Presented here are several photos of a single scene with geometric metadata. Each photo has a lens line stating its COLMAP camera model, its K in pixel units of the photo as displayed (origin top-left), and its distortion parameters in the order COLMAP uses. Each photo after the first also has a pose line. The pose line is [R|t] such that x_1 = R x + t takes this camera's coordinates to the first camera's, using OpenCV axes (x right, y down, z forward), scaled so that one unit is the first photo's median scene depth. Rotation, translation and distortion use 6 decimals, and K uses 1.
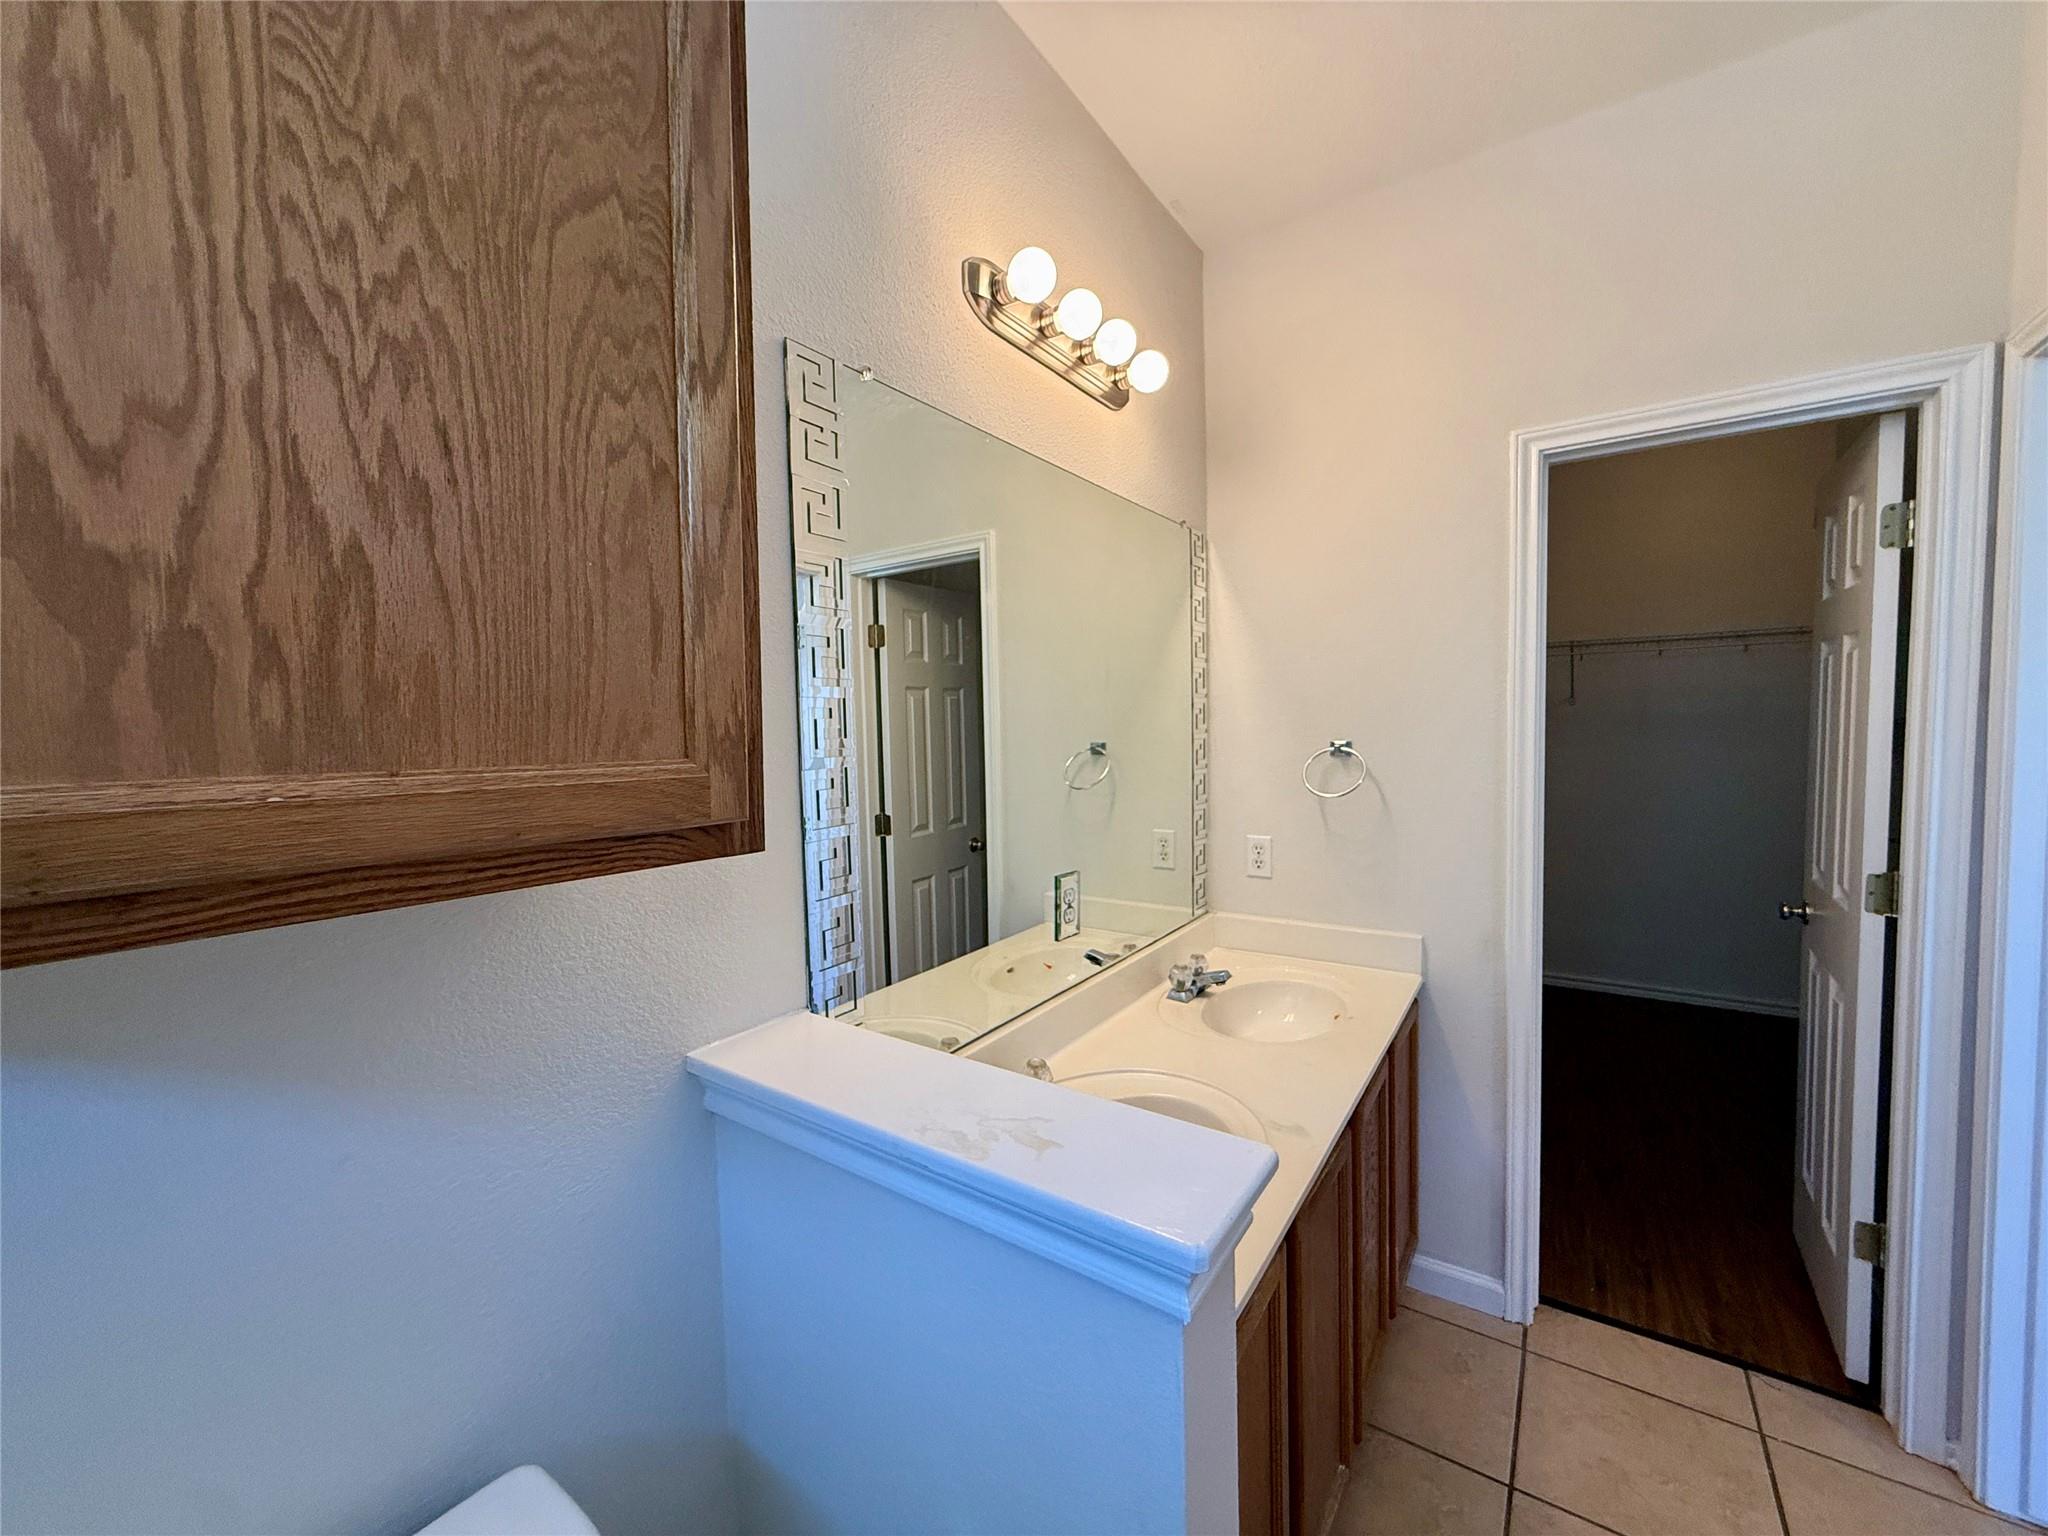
lens RADIAL K [[817.9, 0, 1018.5], [0, 817.9, 769.6], [0, 0, 1]] dist [-0.002676, 0.001073]
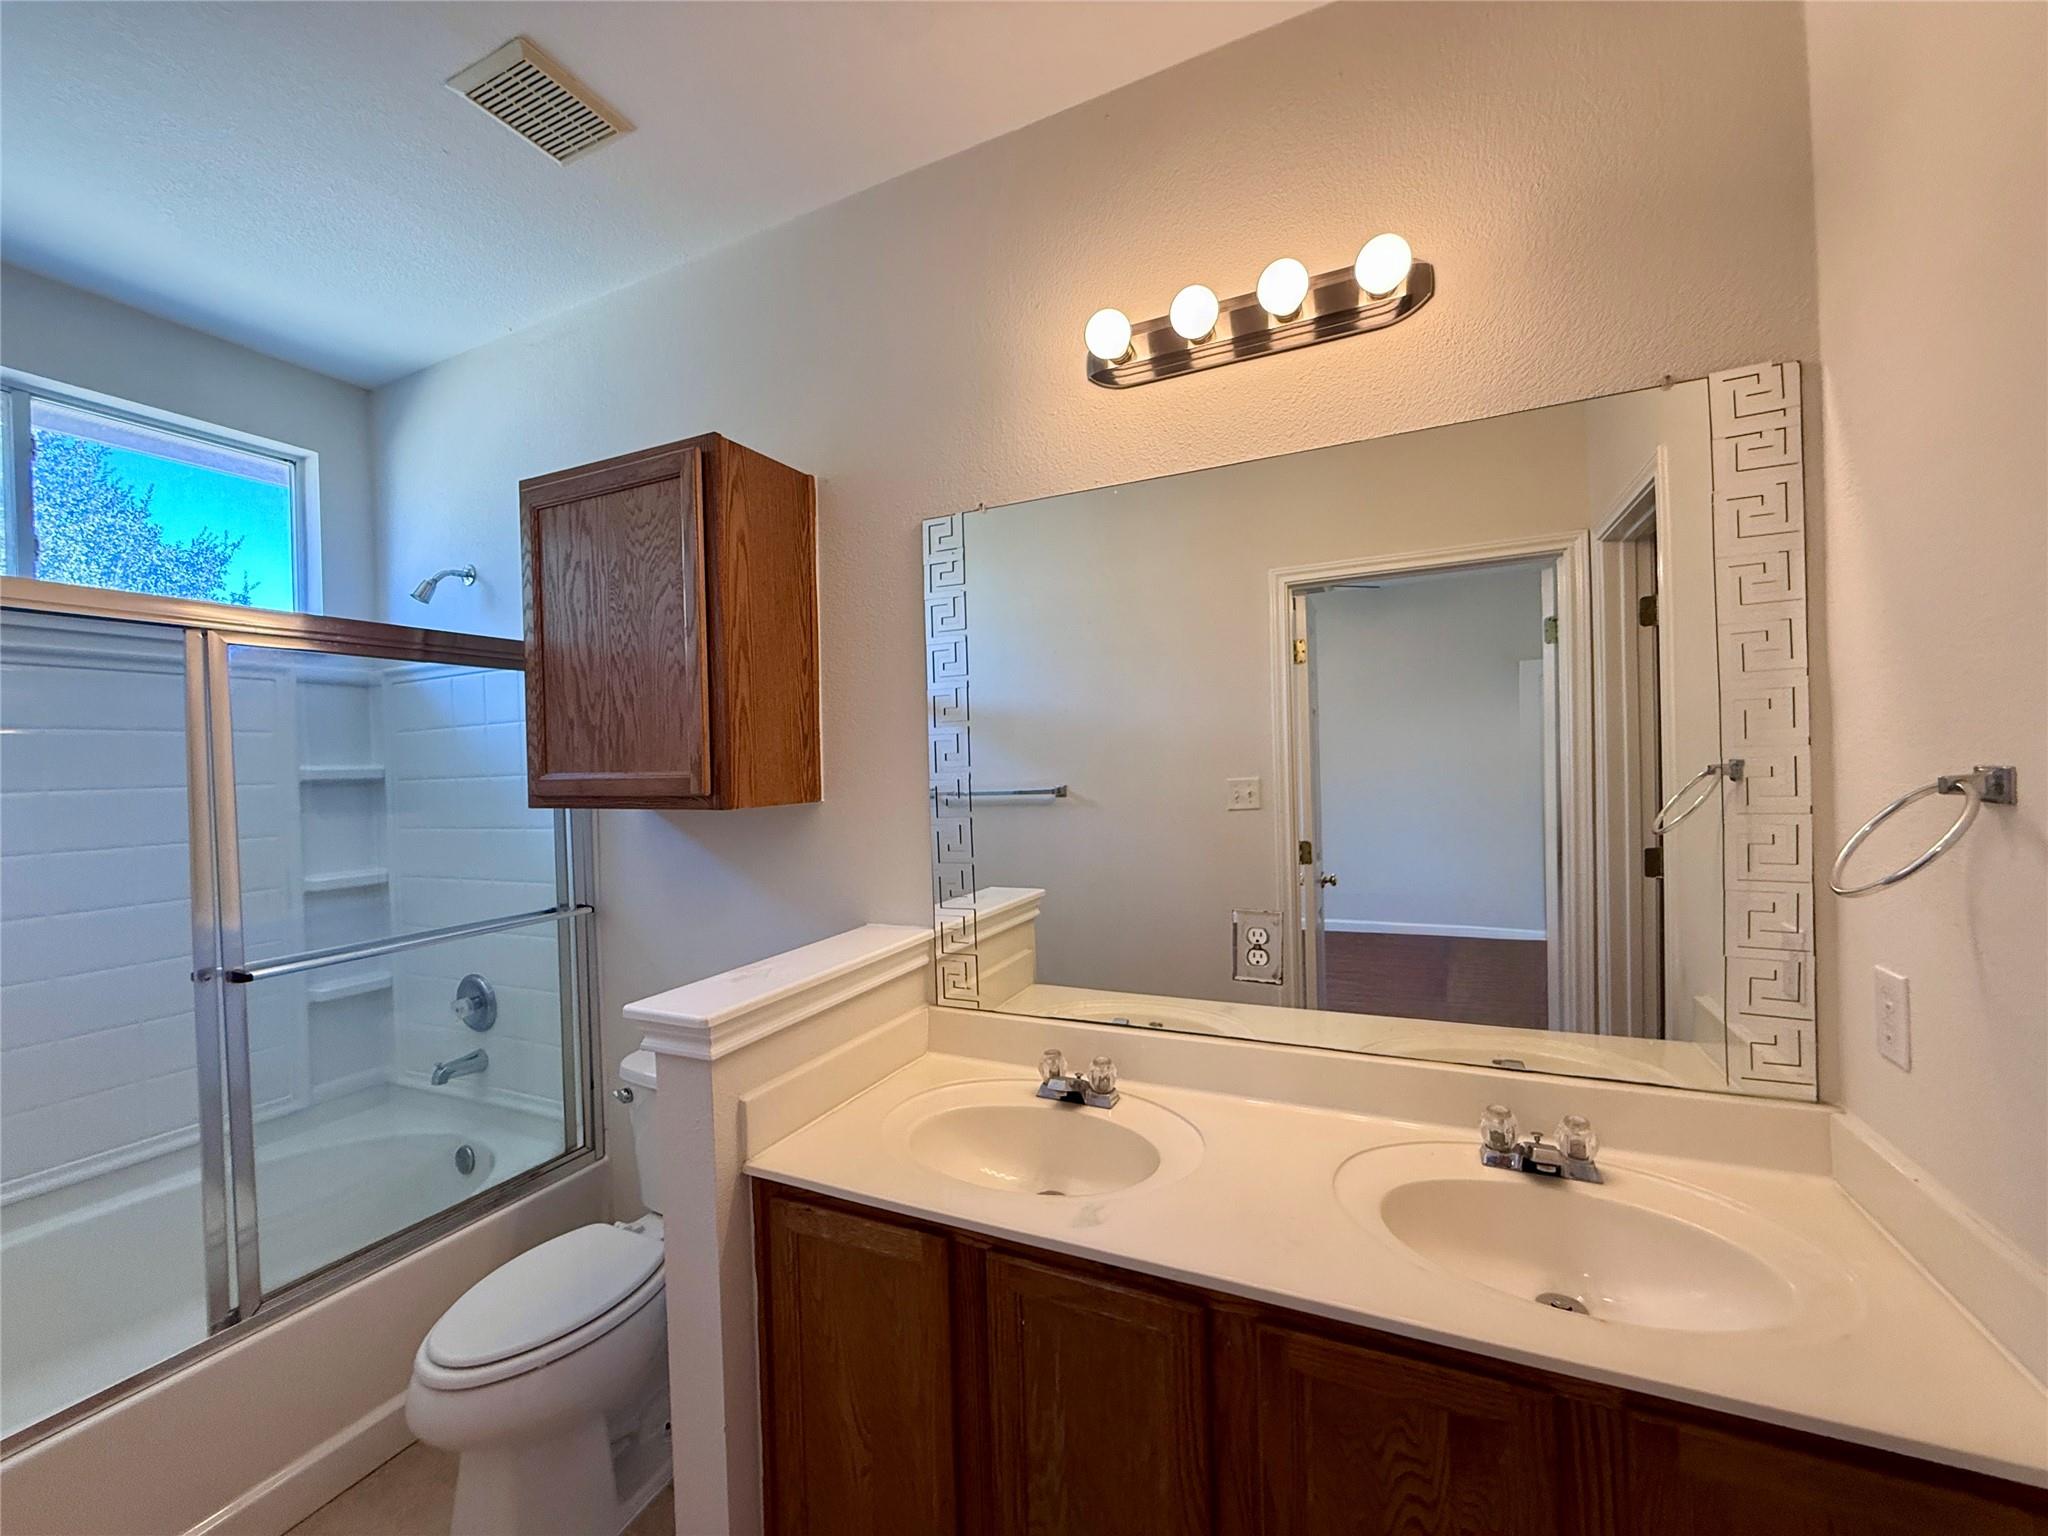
lens RADIAL K [[817.9, 0, 1018.5], [0, 817.9, 769.6], [0, 0, 1]] dist [-0.002676, 0.001073]
pose [[0.174422, 0.009471, -0.984625, 3.260887], [-0.030935, 0.999513, 0.004134, -0.083214], [0.984185, 0.029739, 0.174630, 2.120168]]
